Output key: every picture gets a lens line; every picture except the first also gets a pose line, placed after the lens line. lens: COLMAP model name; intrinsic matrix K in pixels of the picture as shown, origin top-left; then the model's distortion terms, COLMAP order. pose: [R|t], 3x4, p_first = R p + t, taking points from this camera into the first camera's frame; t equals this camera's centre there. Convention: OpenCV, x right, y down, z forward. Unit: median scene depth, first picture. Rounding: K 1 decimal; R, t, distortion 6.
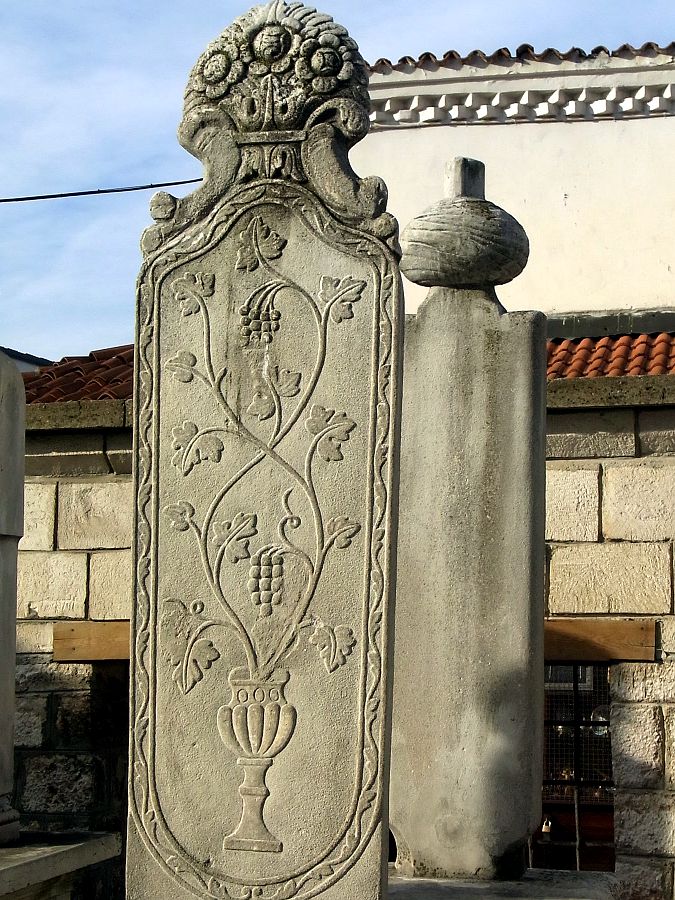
lens RADIAL K [[1518.9, 0, 337.5], [0, 1518.9, 510.1], [0, 0, 1]] dist [0.031812, -0.010333]
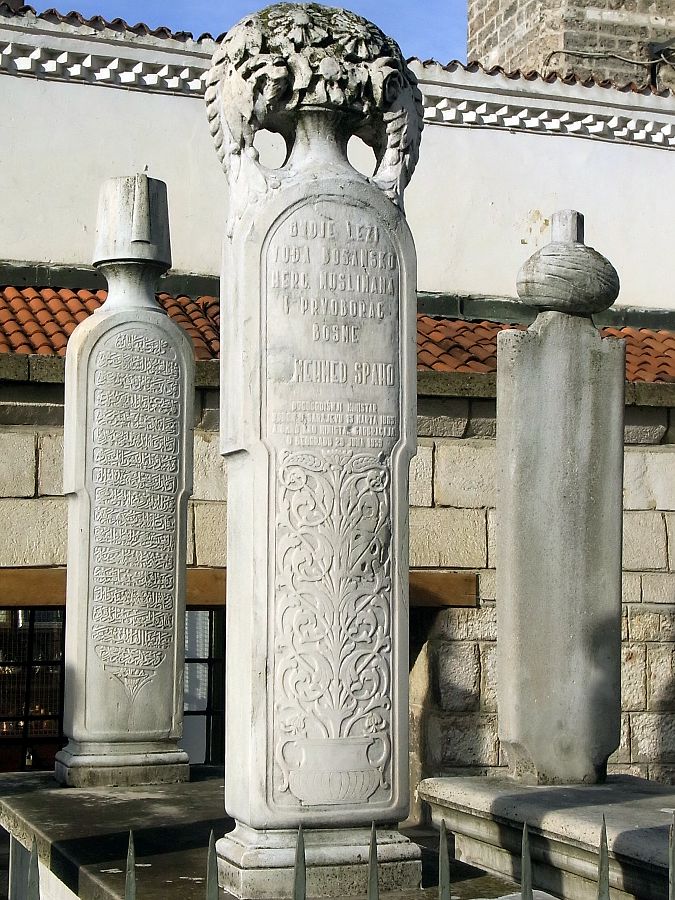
lens RADIAL K [[1493.6, 0, 337.5], [0, 1493.6, 450.0], [0, 0, 1]] dist [0.019948, 0.136000]
pose [[0.868022, 0.048406, 0.494161, -0.487896], [-0.049874, 0.998703, -0.010222, -0.008497], [-0.494015, -0.015773, 0.869310, 0.014281]]
